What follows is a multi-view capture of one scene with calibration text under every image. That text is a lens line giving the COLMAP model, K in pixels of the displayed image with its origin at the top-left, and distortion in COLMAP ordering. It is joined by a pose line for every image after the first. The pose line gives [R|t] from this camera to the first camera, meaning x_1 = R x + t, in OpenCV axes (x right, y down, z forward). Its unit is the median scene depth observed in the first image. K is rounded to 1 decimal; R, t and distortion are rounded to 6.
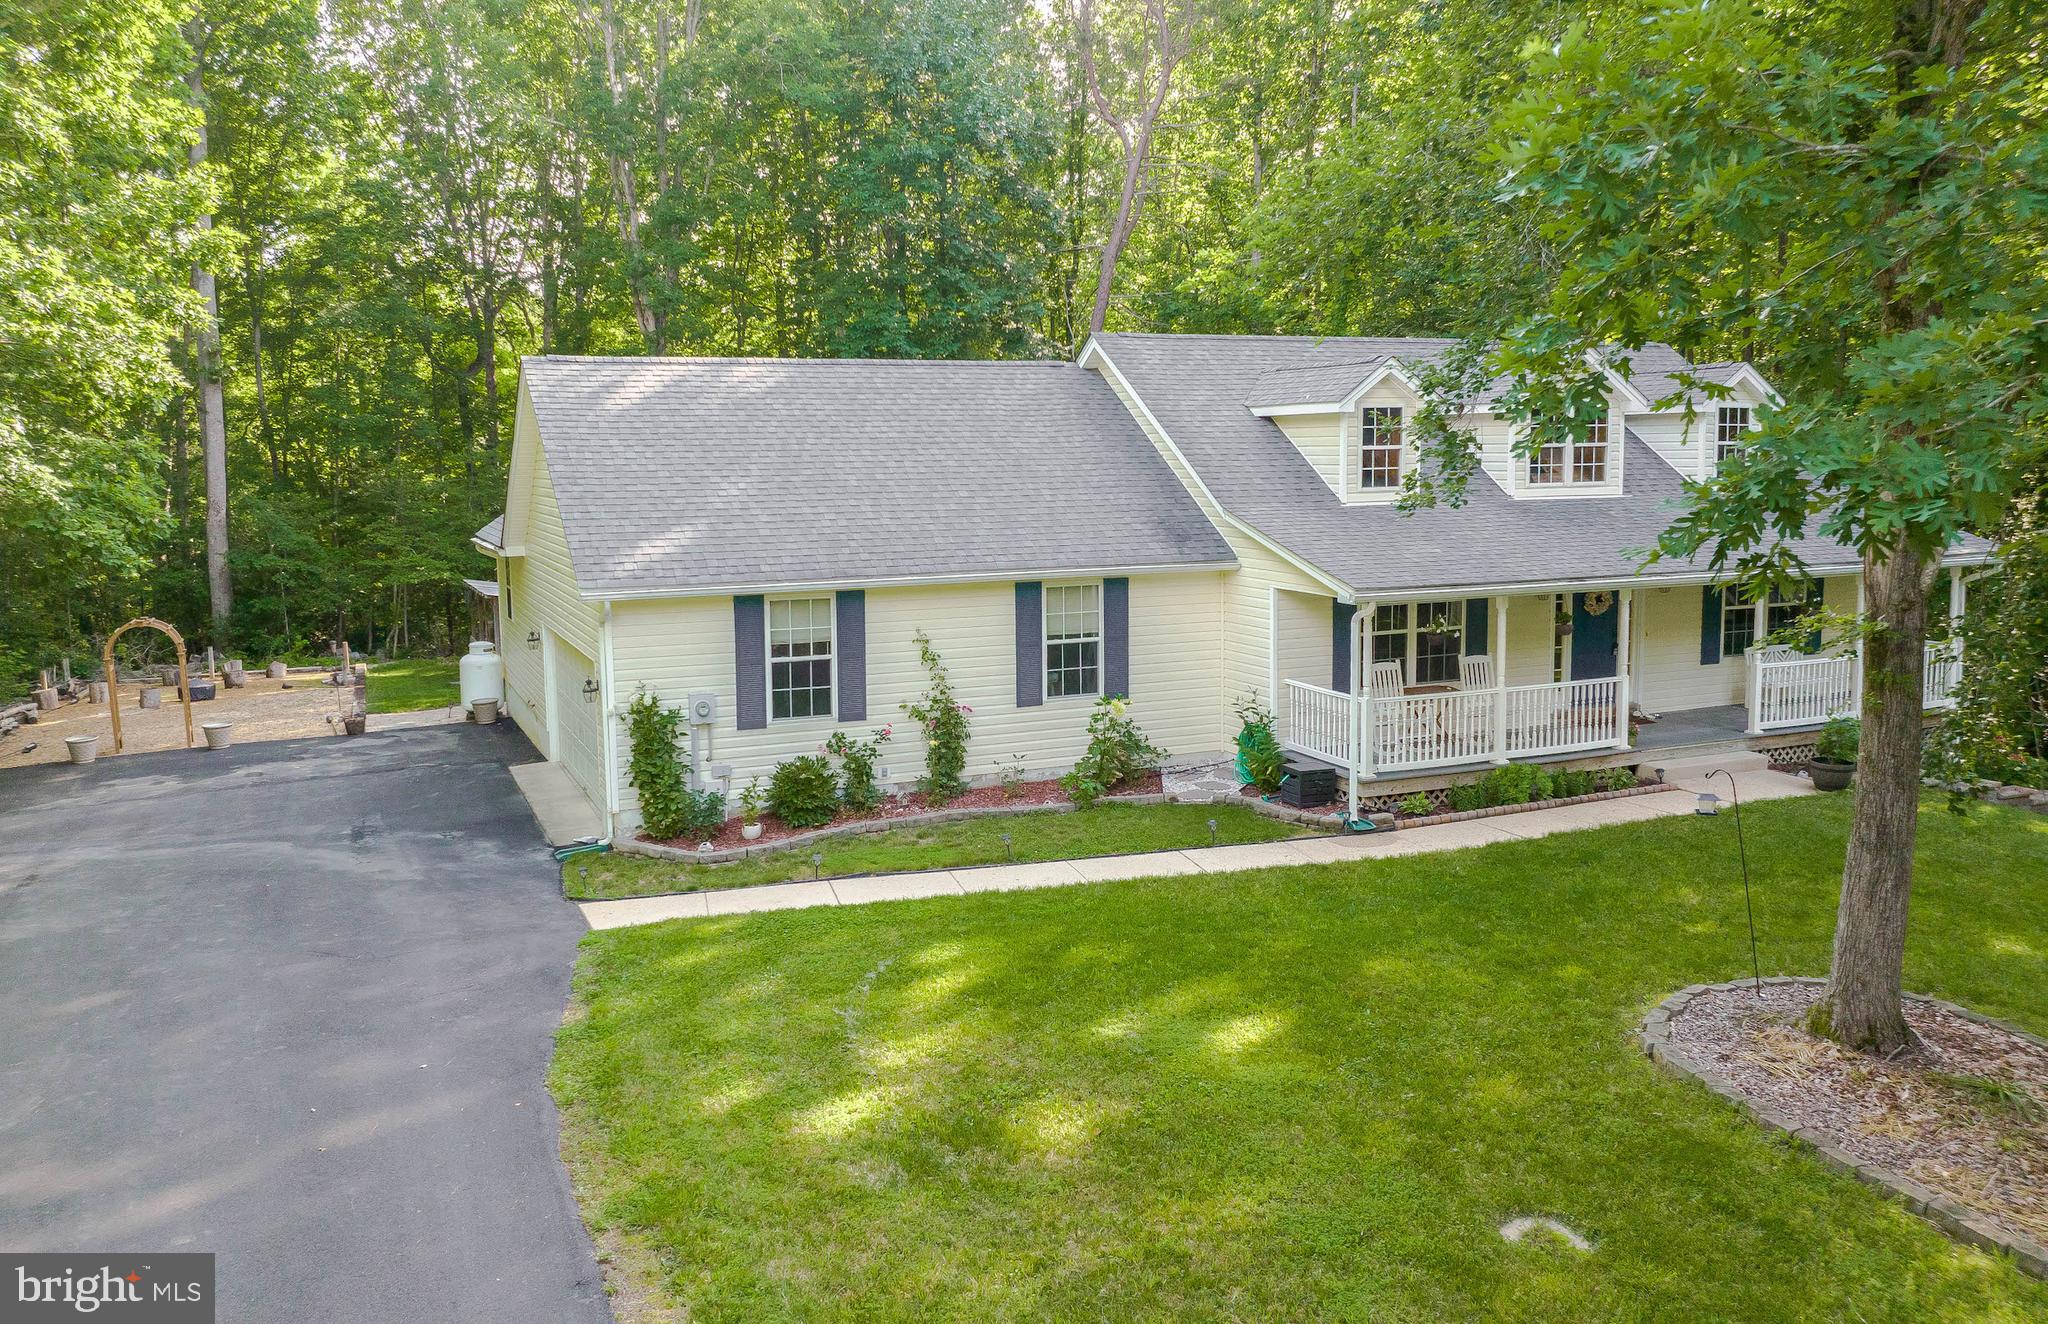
lens RADIAL K [[1561.6, 0, 1011.4], [0, 1561.6, 657.5], [0, 0, 1]] dist [-0.037755, -0.007311]
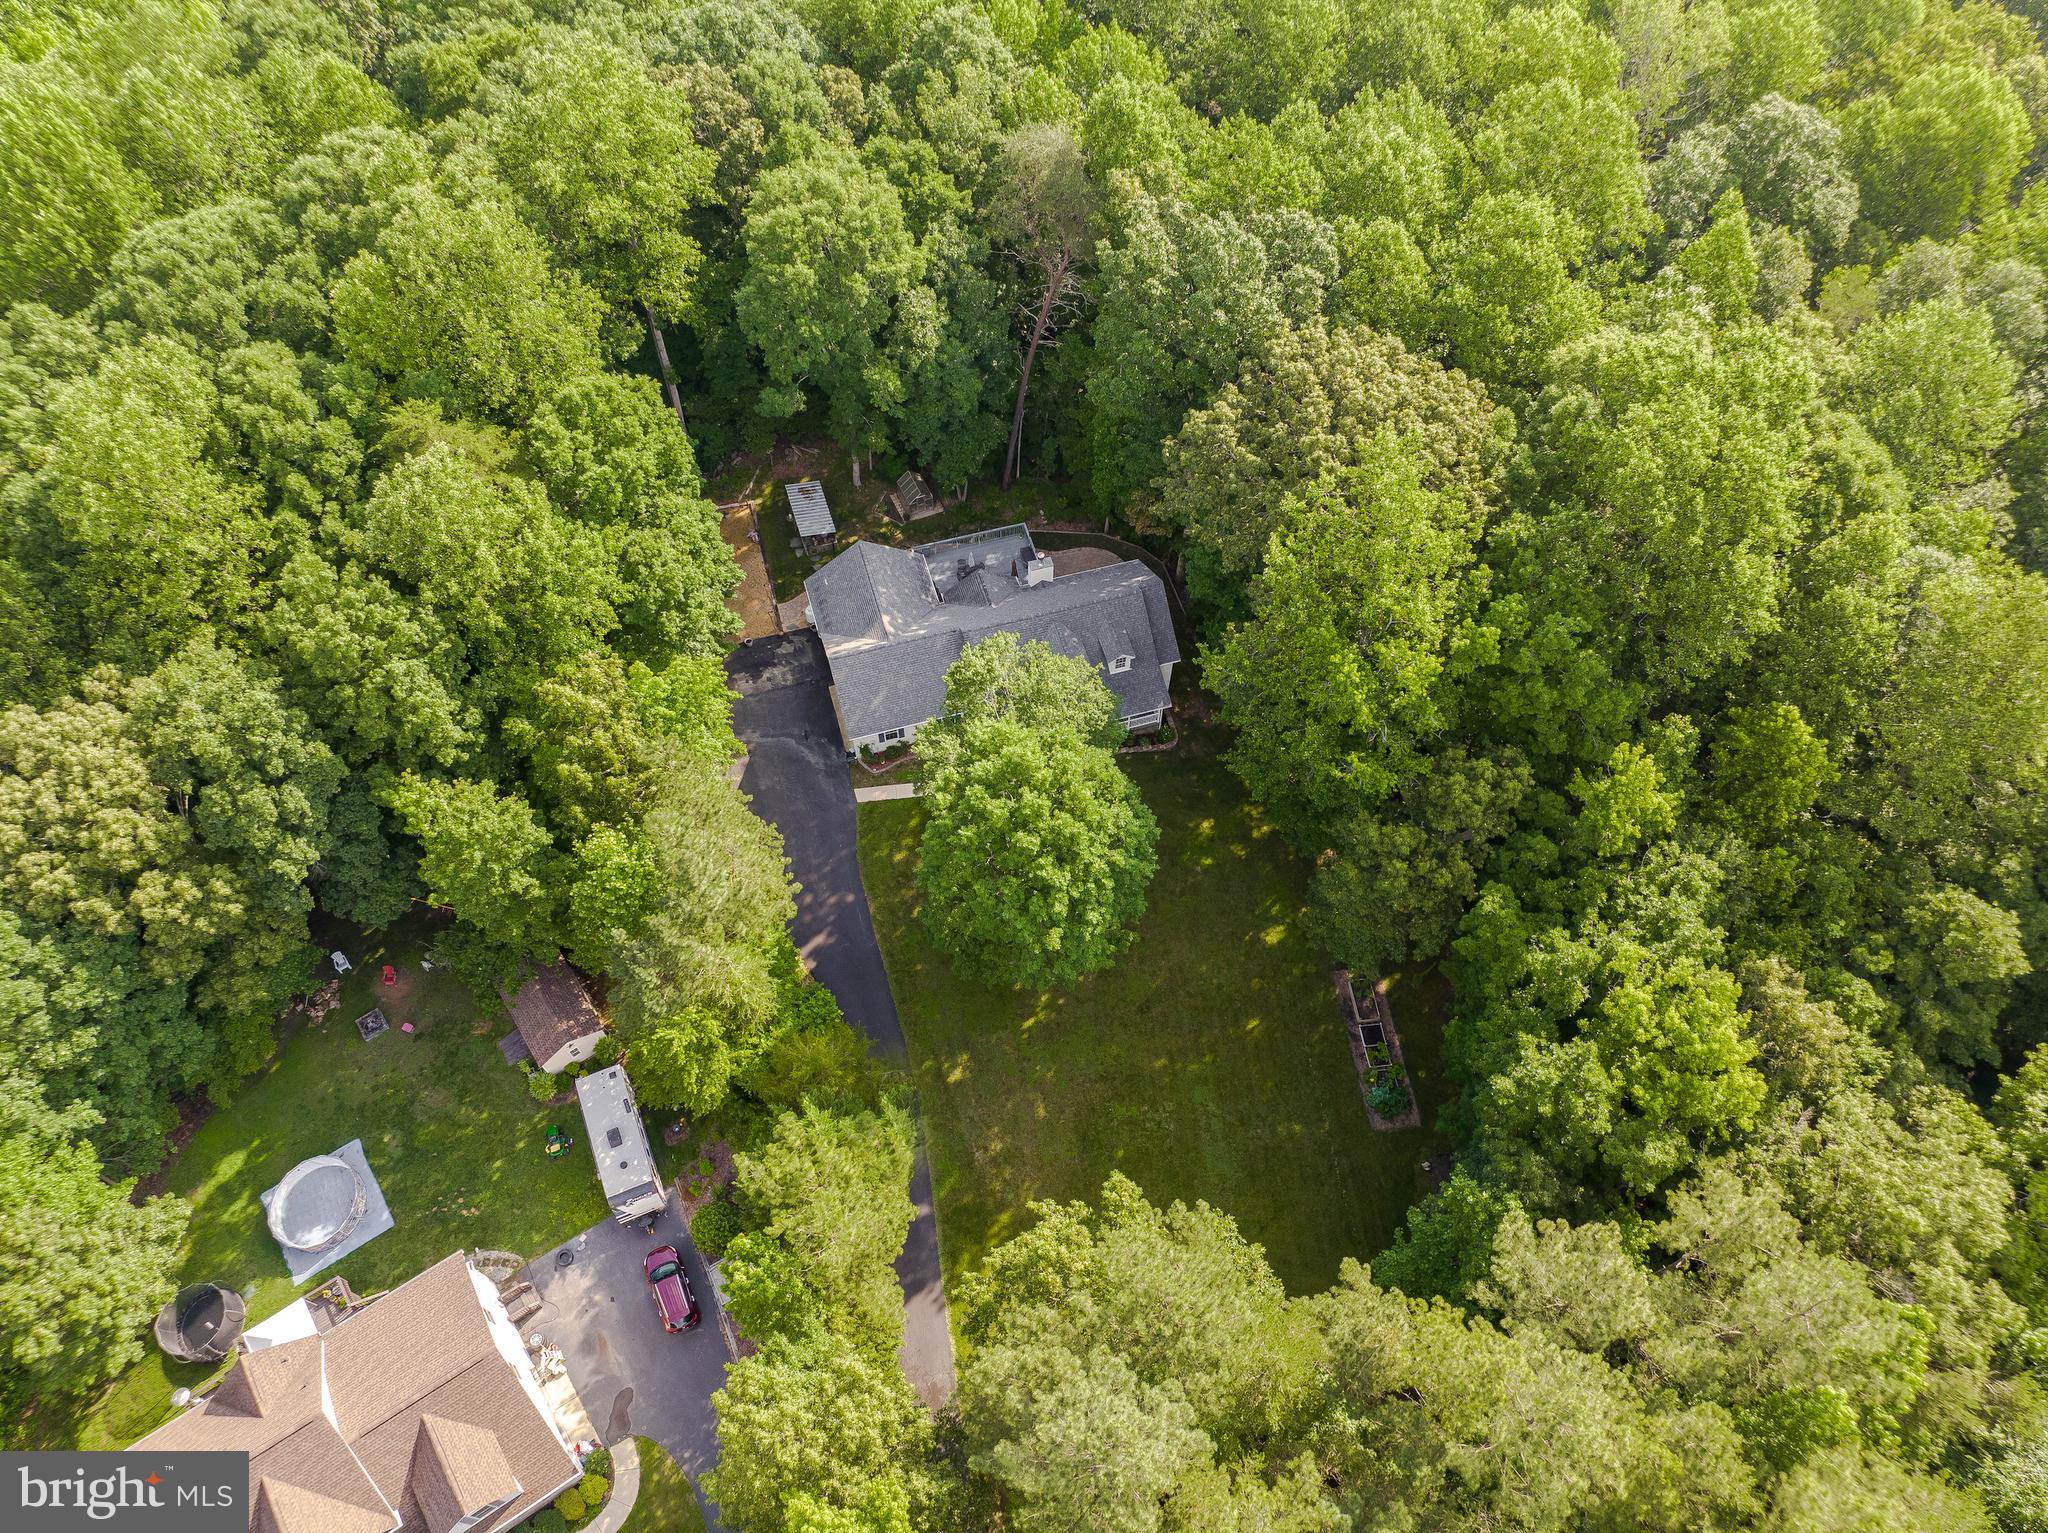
lens RADIAL K [[1454.2, 0, 1025.2], [0, 1454.2, 759.8], [0, 0, 1]] dist [-0.045118, 0.029549]
pose [[0.992468, 0.111854, -0.049970, 0.545942], [-0.029814, 0.616152, 0.787063, -3.685881], [0.118825, -0.779645, 0.614845, -1.934028]]
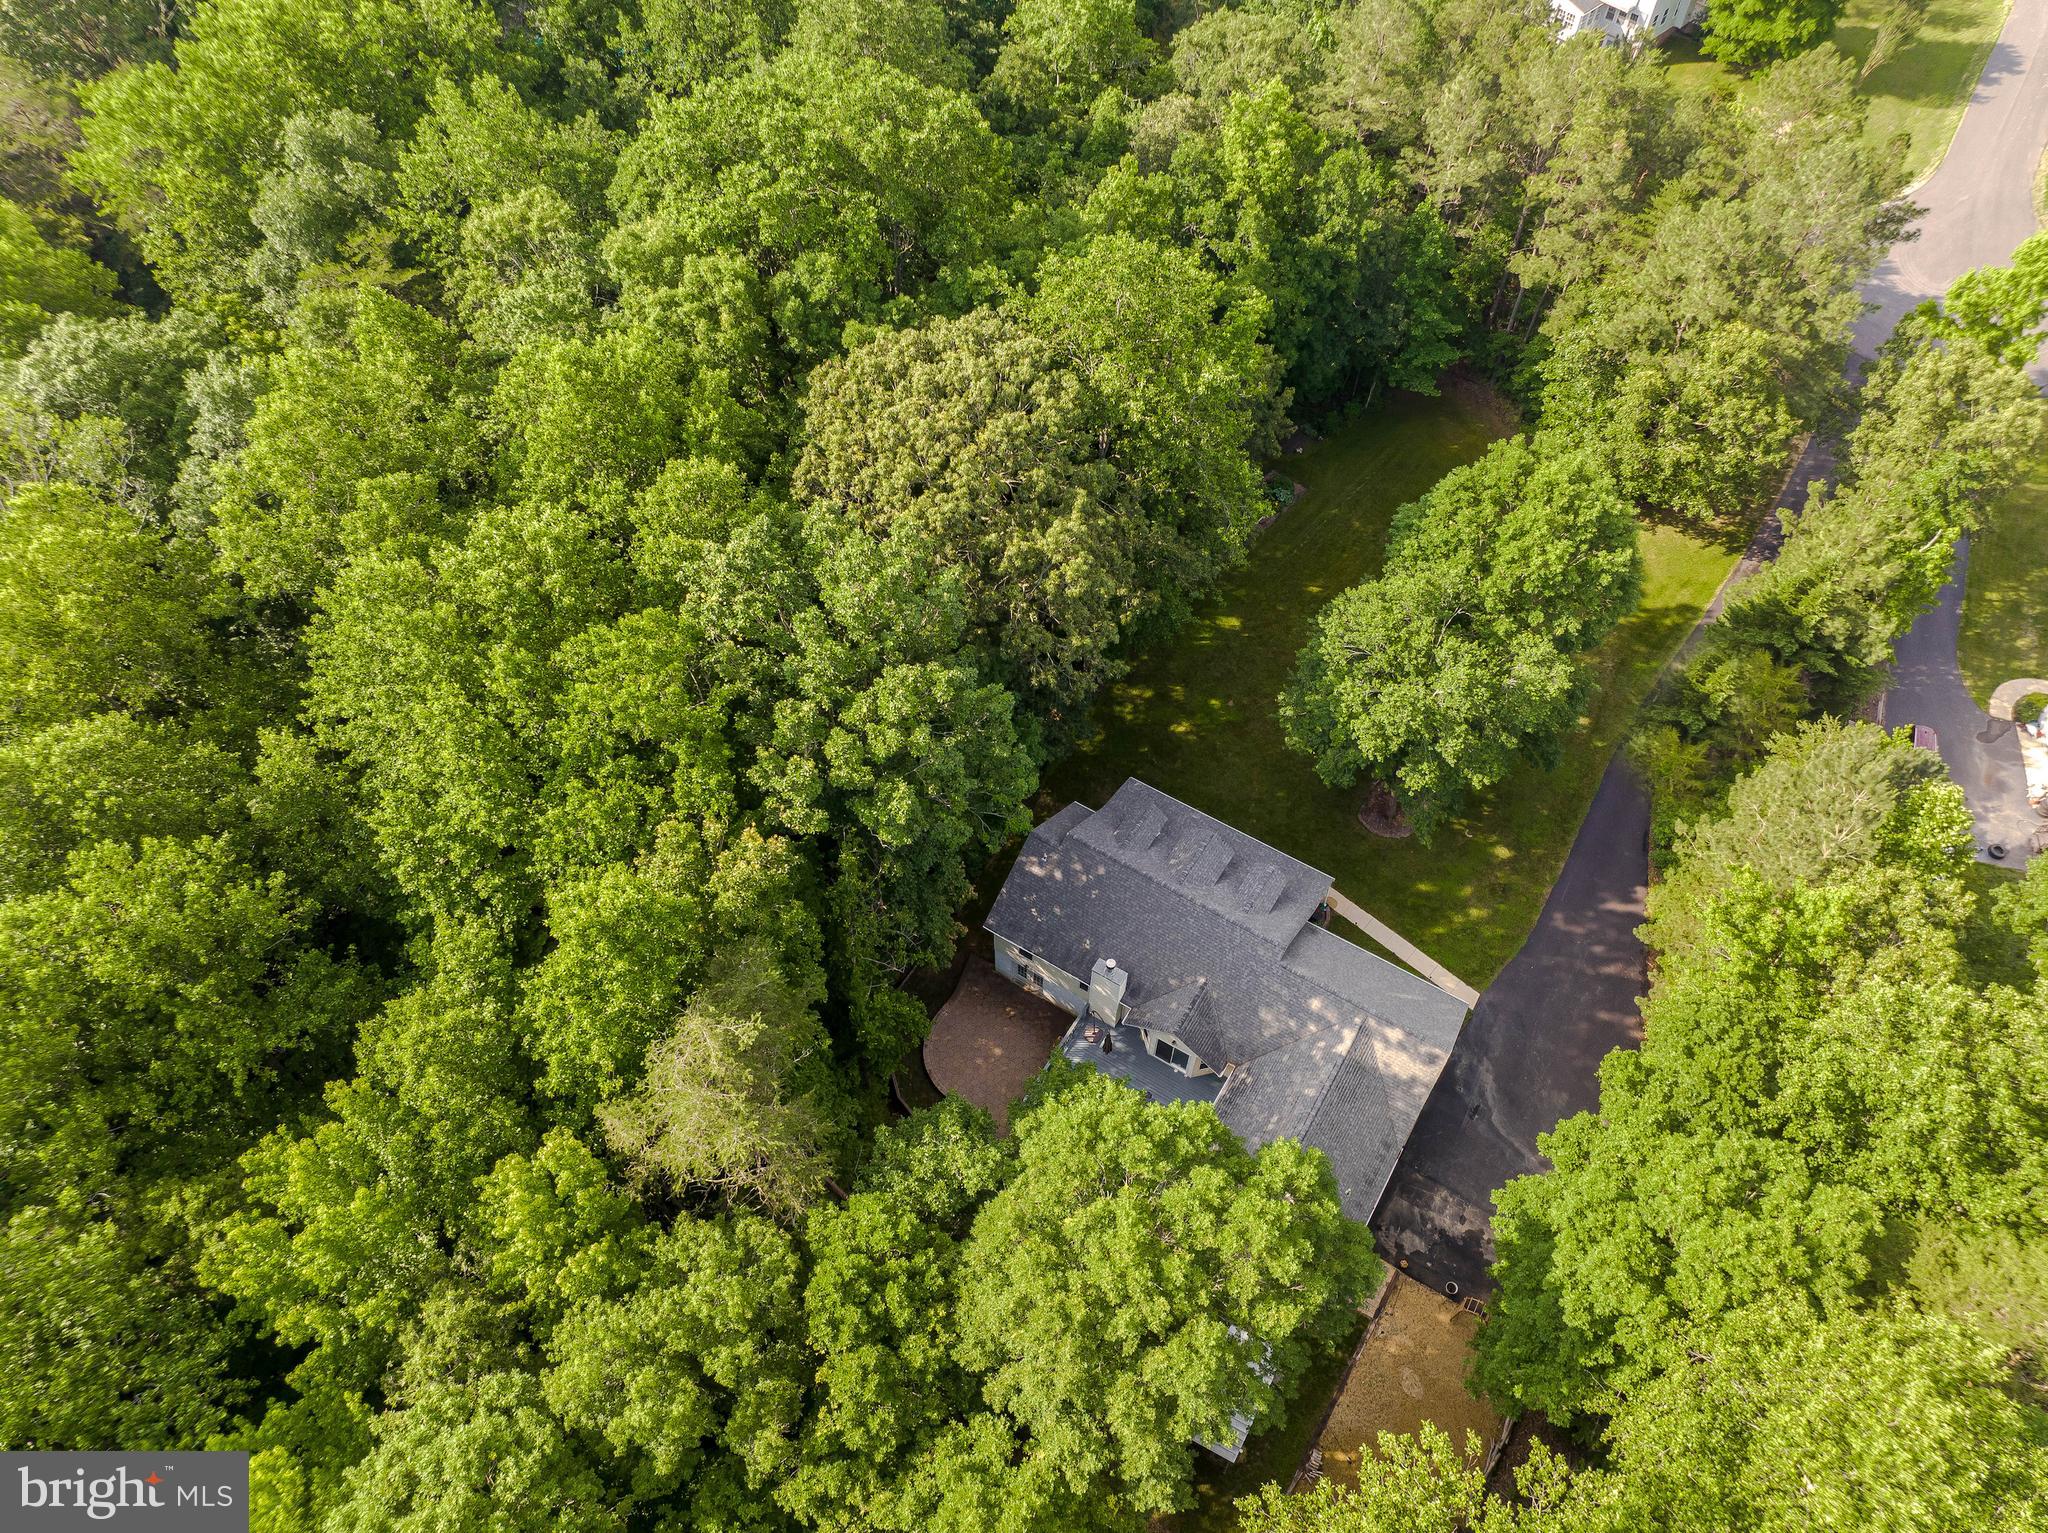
lens RADIAL K [[1454.2, 0, 1023.7], [0, 1454.2, 760.5], [0, 0, 1]] dist [-0.045118, 0.029549]
pose [[-0.578893, -0.655848, 0.484506, -0.951710], [0.090088, 0.539111, 0.837403, -3.431993], [-0.810412, 0.528414, -0.253004, 2.382658]]
